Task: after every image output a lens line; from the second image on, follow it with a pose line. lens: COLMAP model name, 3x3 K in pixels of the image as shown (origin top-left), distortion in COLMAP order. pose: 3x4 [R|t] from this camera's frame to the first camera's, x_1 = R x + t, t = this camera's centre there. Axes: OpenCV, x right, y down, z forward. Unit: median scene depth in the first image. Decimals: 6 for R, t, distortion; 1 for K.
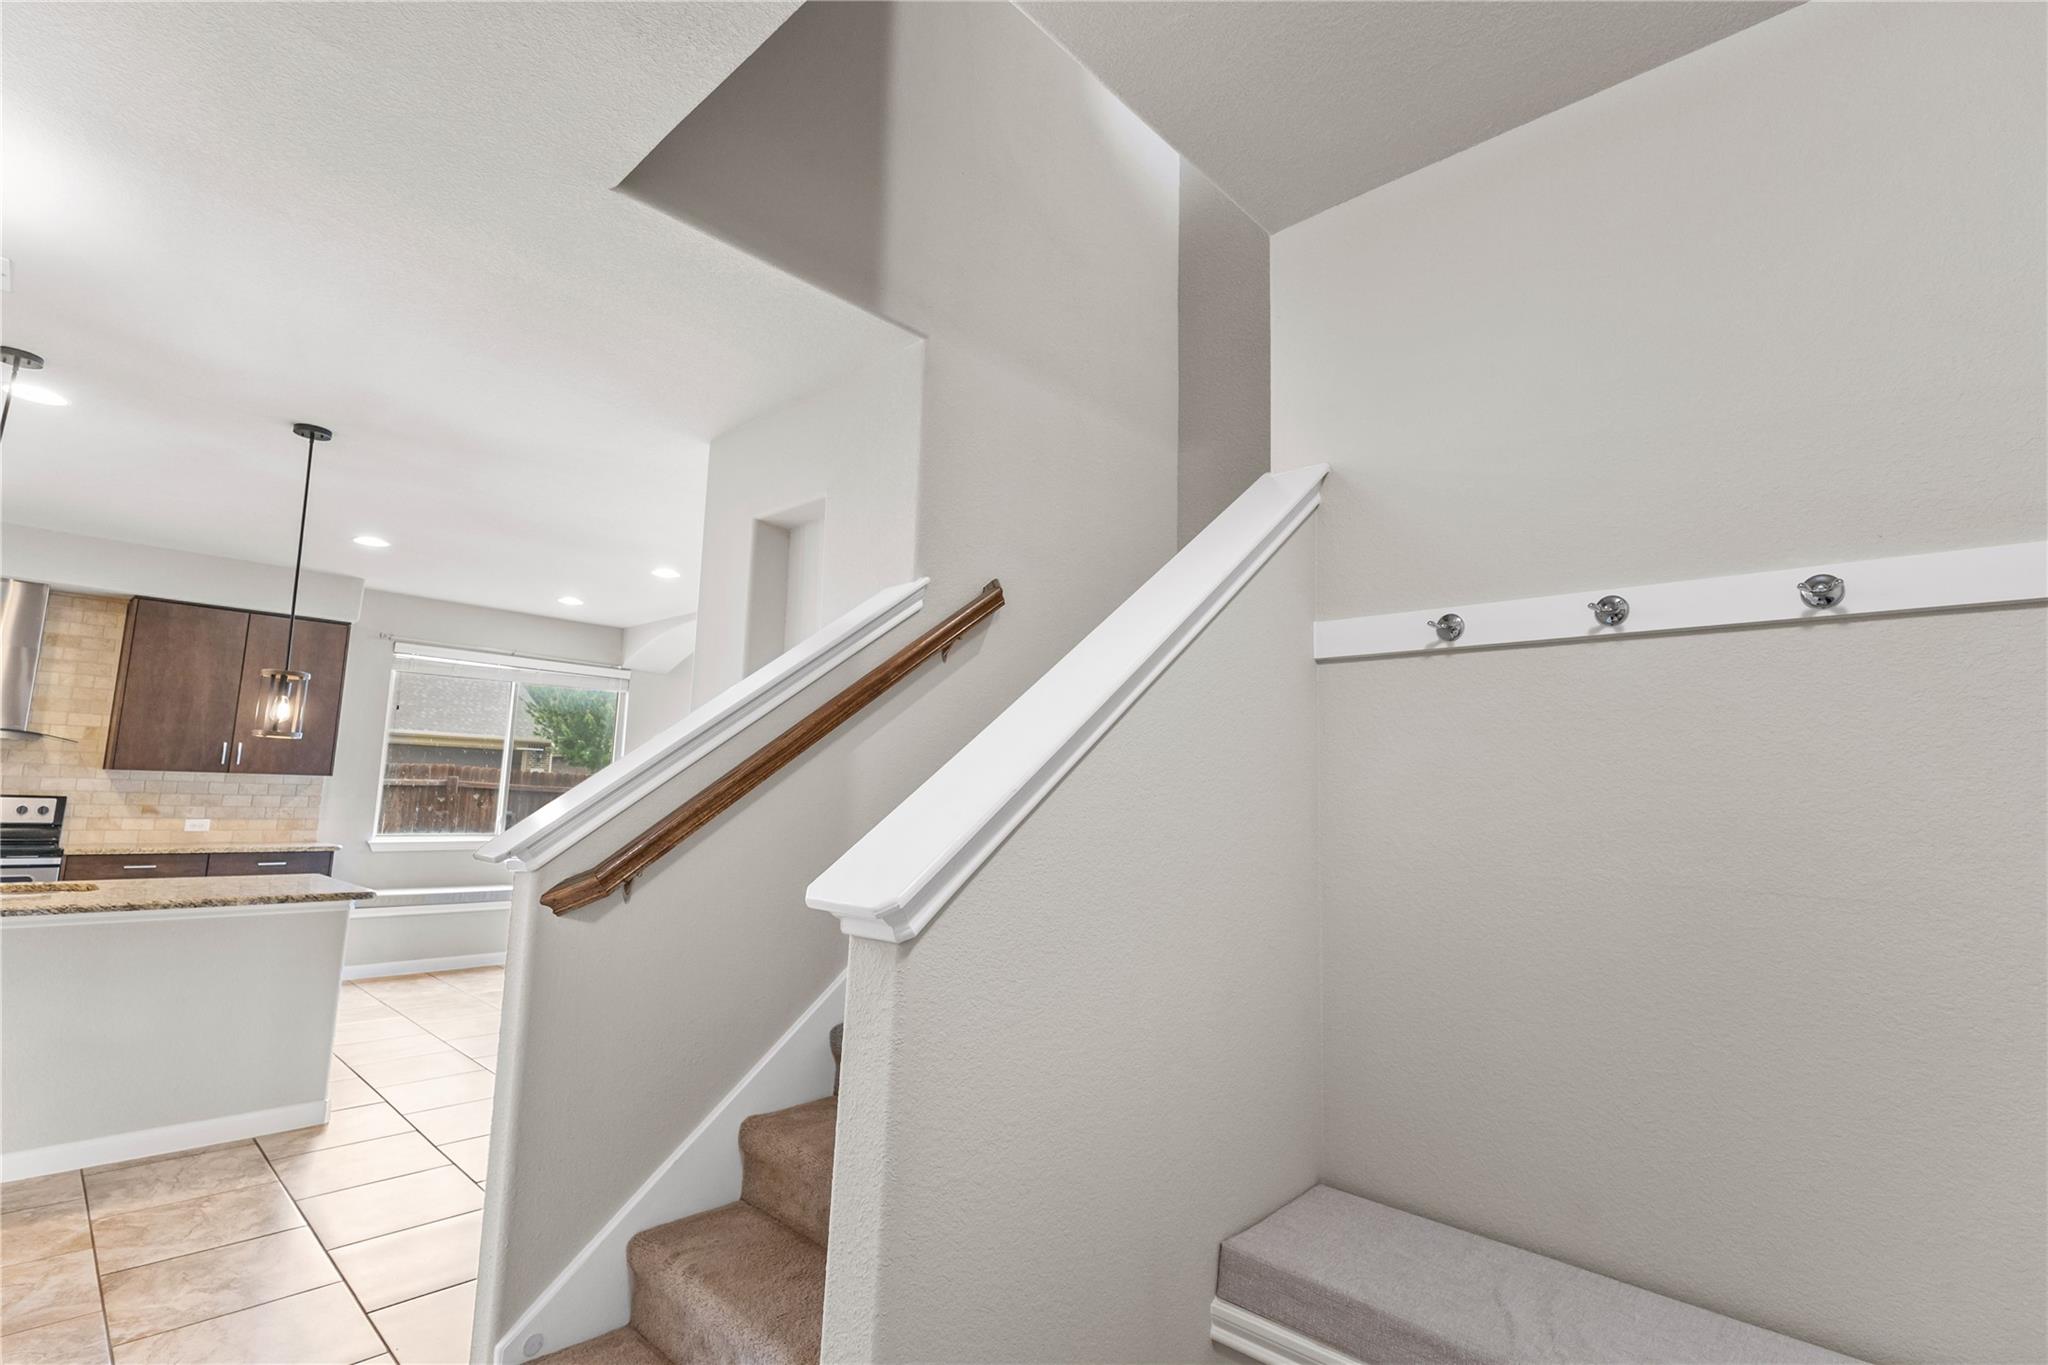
lens RADIAL K [[935.1, 0, 1024.0], [0, 935.1, 682.5], [0, 0, 1]] dist [0.000953, 0.000457]
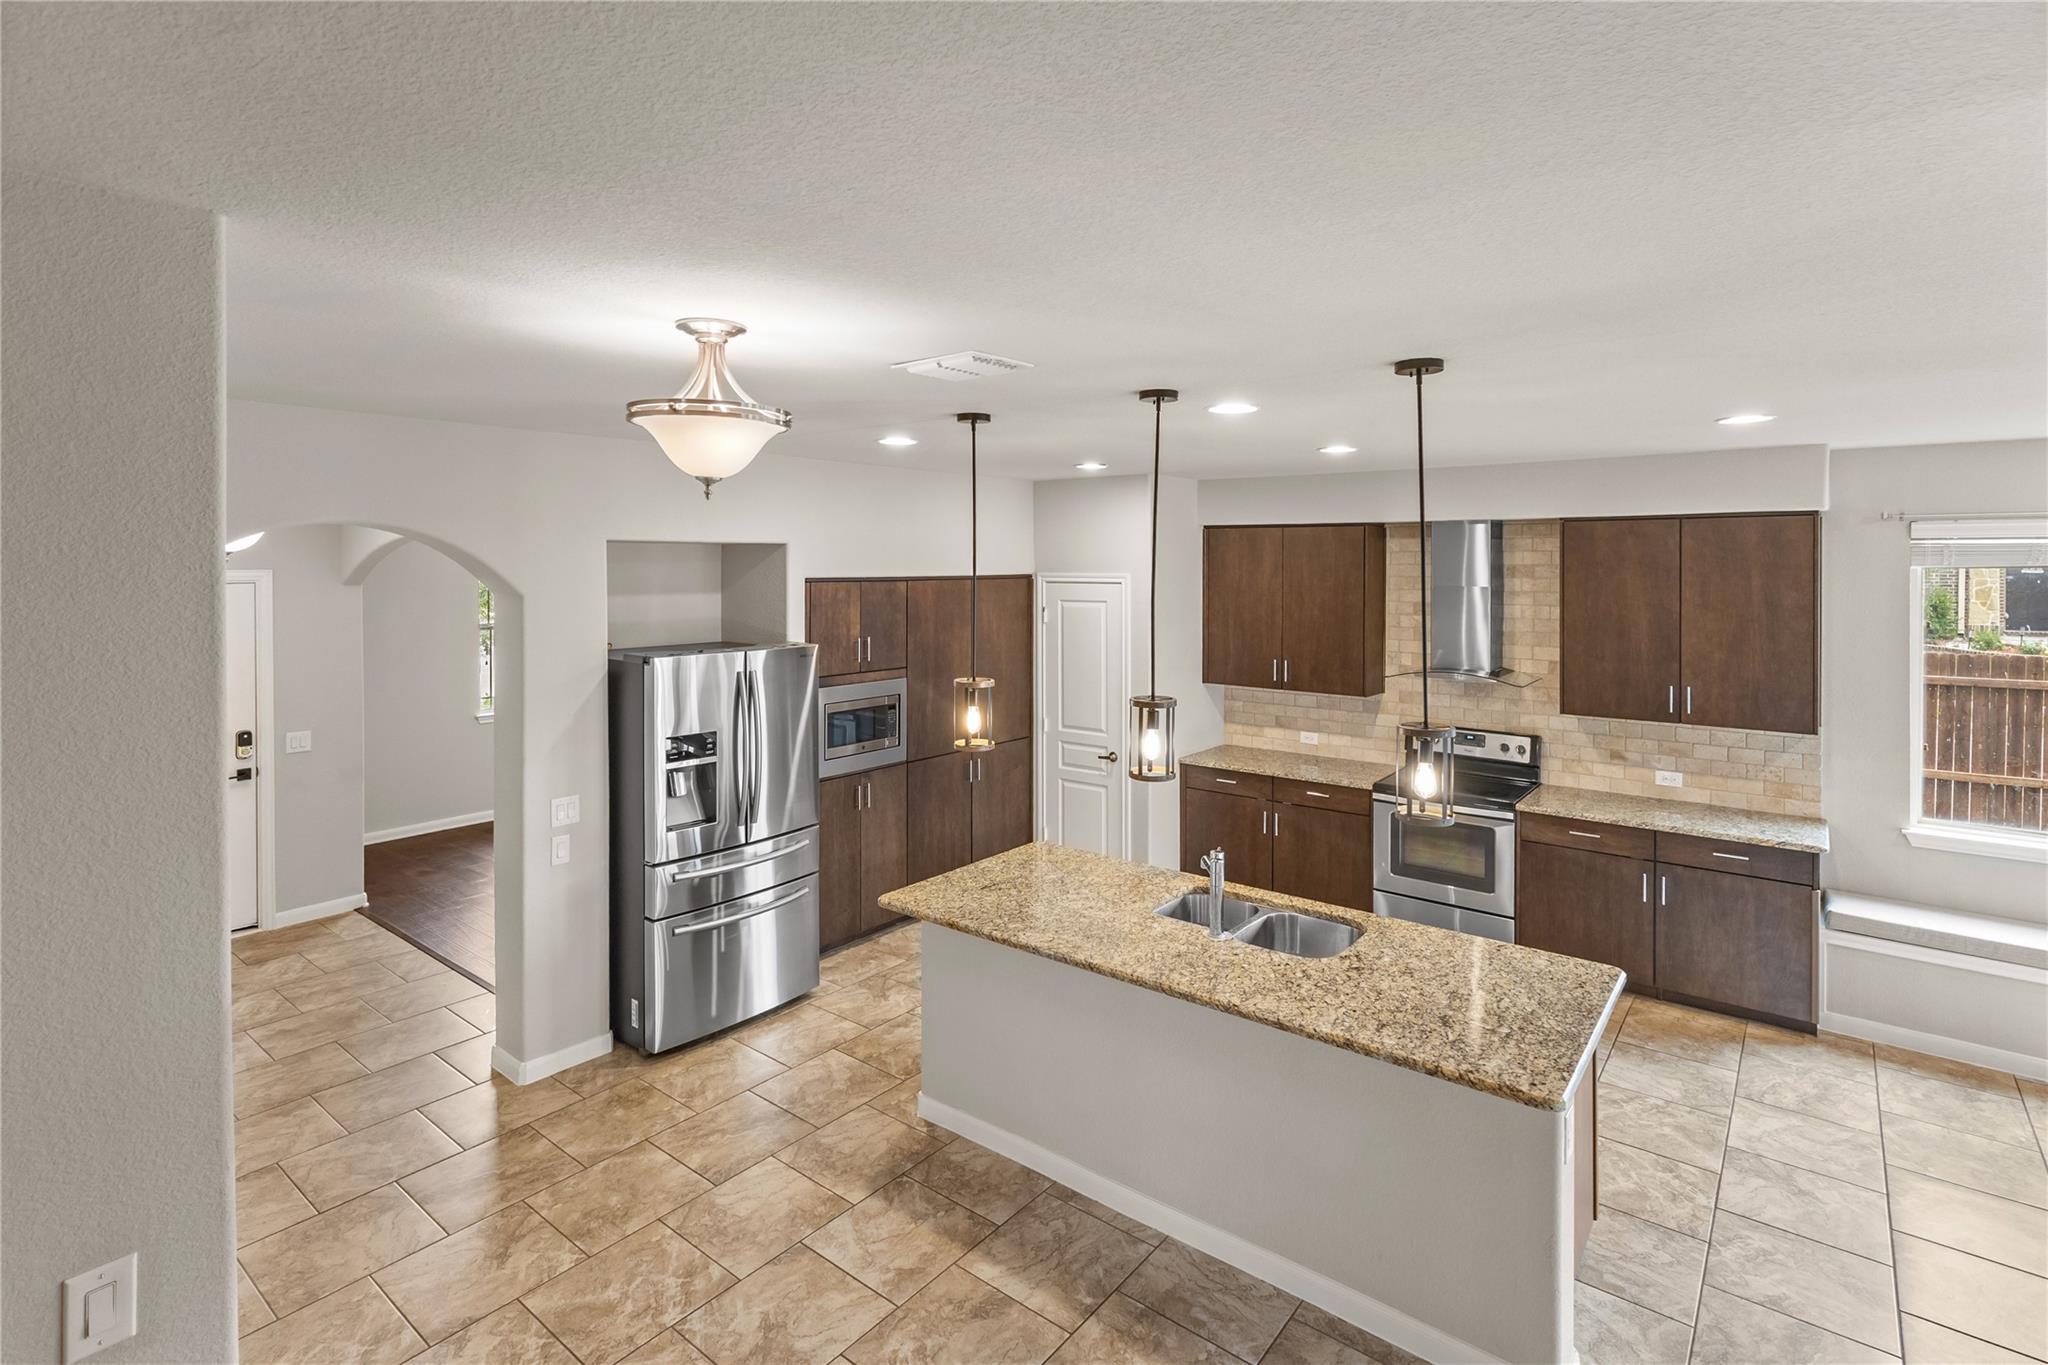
lens RADIAL K [[999.3, 0, 1022.1], [0, 999.3, 569.6], [0, 0, 1]] dist [0.000919, 0.001170]
pose [[0.073853, -0.025111, -0.996953, -0.043026], [0.128747, 0.991557, -0.015438, -0.092761], [0.988924, -0.127214, 0.076462, 0.403870]]
